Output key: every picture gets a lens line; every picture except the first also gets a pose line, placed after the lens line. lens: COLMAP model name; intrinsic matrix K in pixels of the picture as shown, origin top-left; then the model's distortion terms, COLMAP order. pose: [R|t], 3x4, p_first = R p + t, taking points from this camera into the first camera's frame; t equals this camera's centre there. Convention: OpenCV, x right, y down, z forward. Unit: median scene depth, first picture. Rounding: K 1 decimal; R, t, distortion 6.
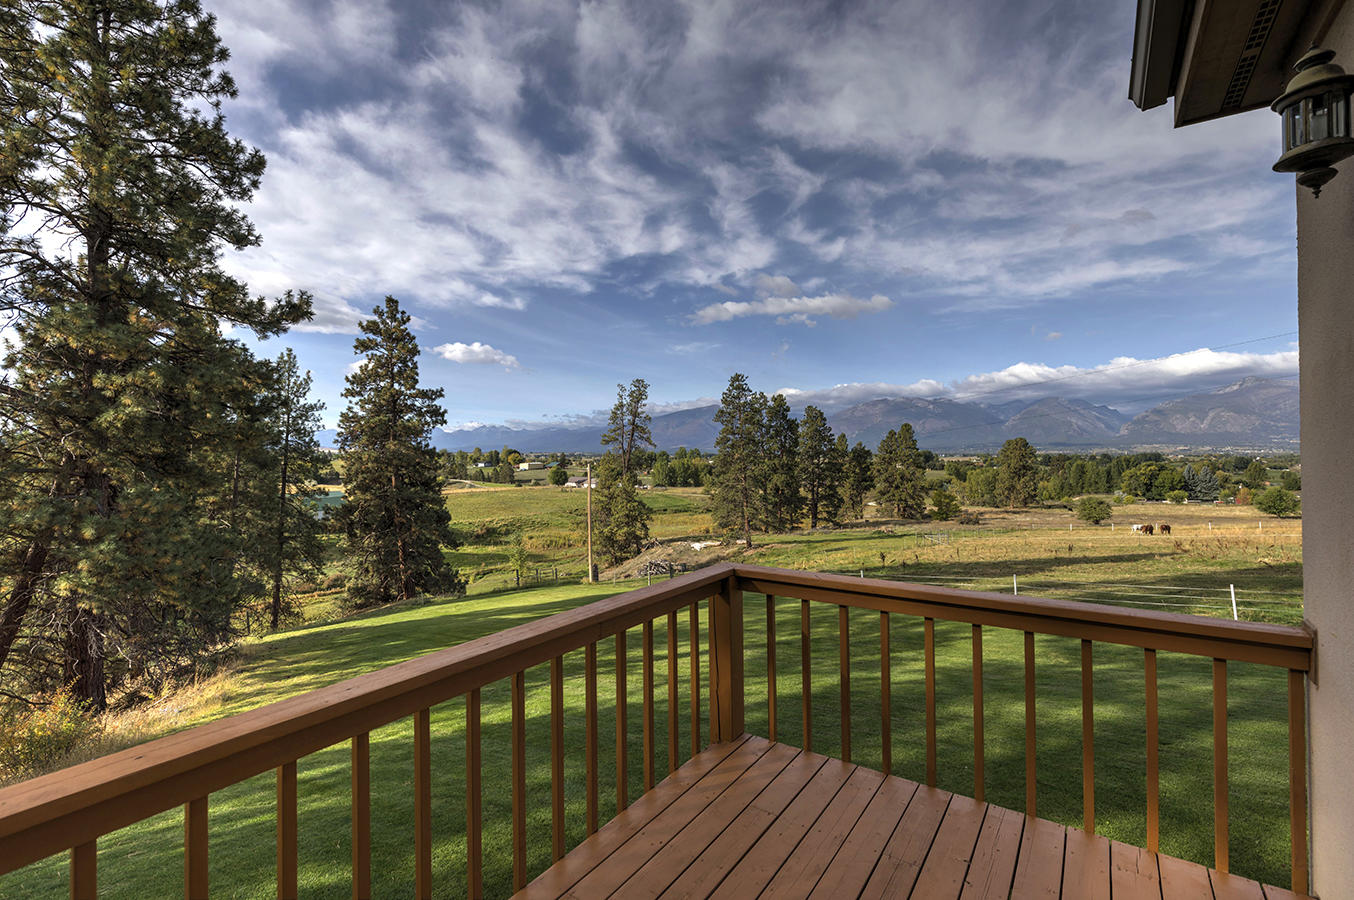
lens RADIAL K [[614.7, 0, 679.5], [0, 614.7, 449.0], [0, 0, 1]] dist [-0.005150, -0.001130]
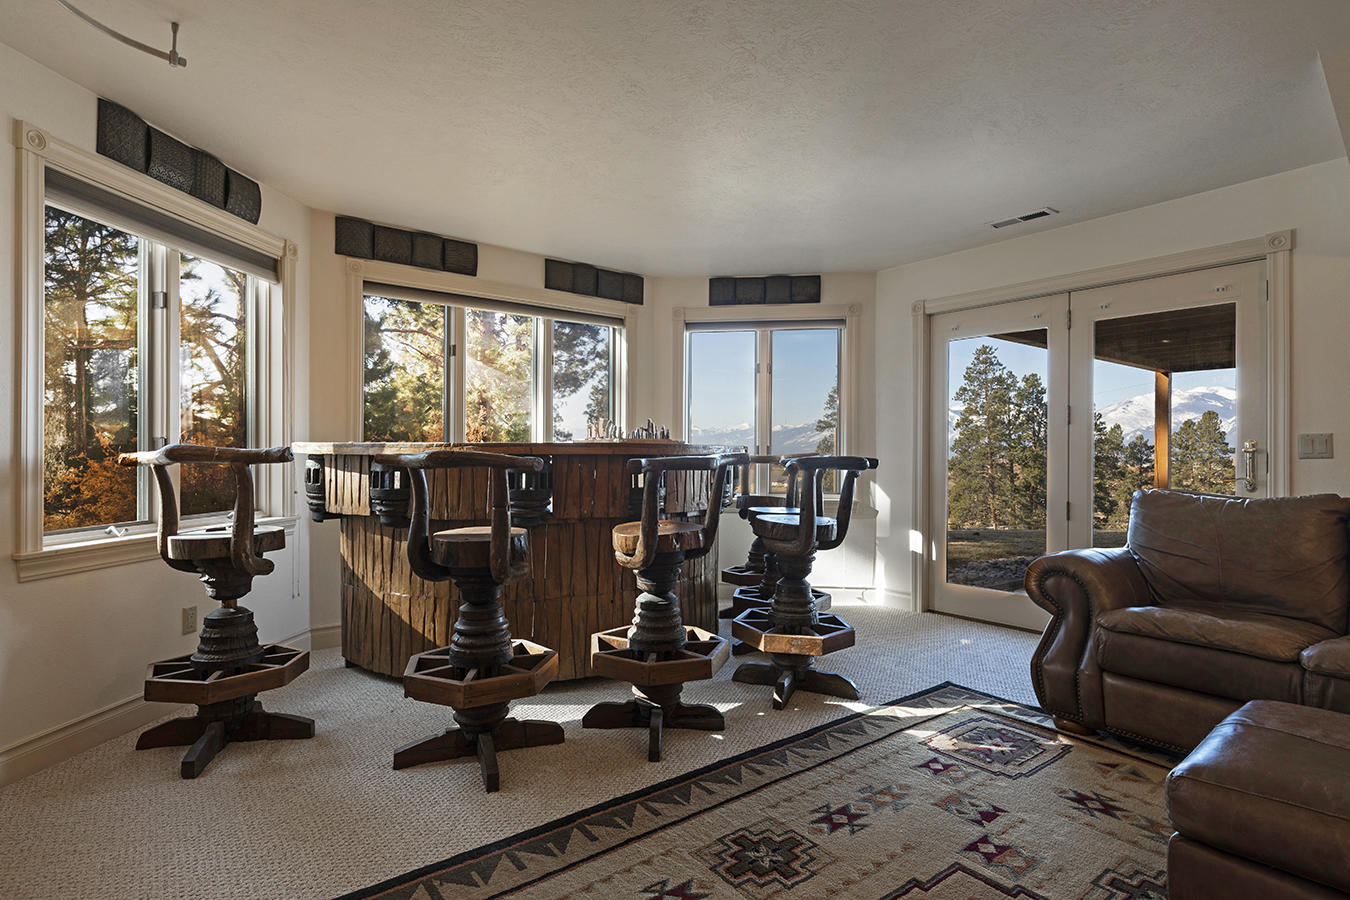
lens RADIAL K [[690.0, 0, 680.6], [0, 690.0, 450.1], [0, 0, 1]] dist [-0.000683, -0.002028]
pose [[0.955138, 0.016300, -0.295712, -0.039425], [-0.015243, 0.999867, 0.005878, 0.042217], [0.295768, -0.001107, 0.955259, -0.105467]]
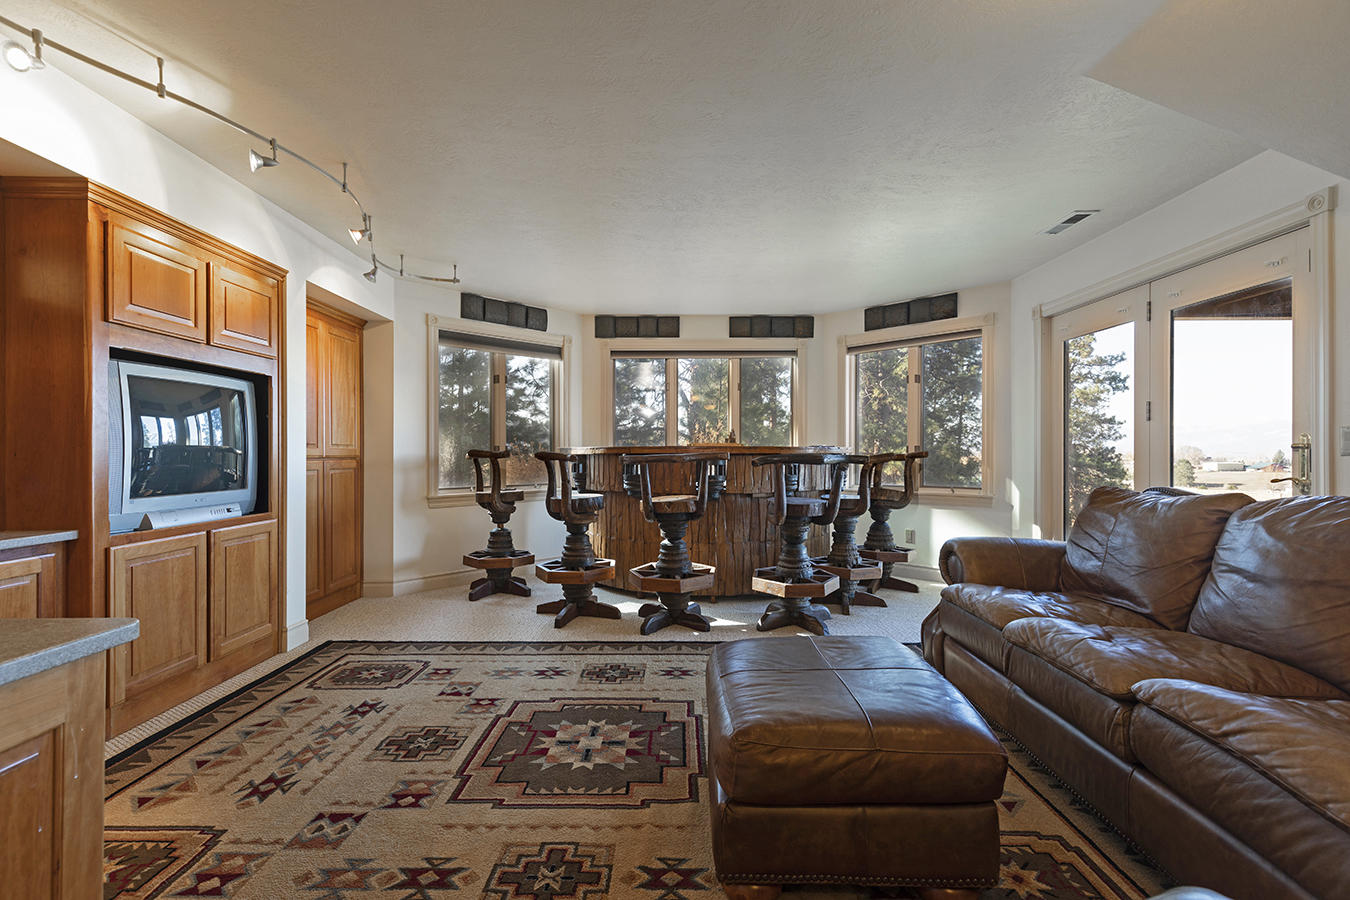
lens RADIAL K [[612.9, 0, 675.8], [0, 612.9, 451.9], [0, 0, 1]] dist [-0.005150, -0.001130]
pose [[0.567857, 0.011801, -0.823043, -0.002746], [-0.001636, 0.999911, 0.013208, 0.041806], [0.823126, -0.006154, 0.567826, -0.099262]]
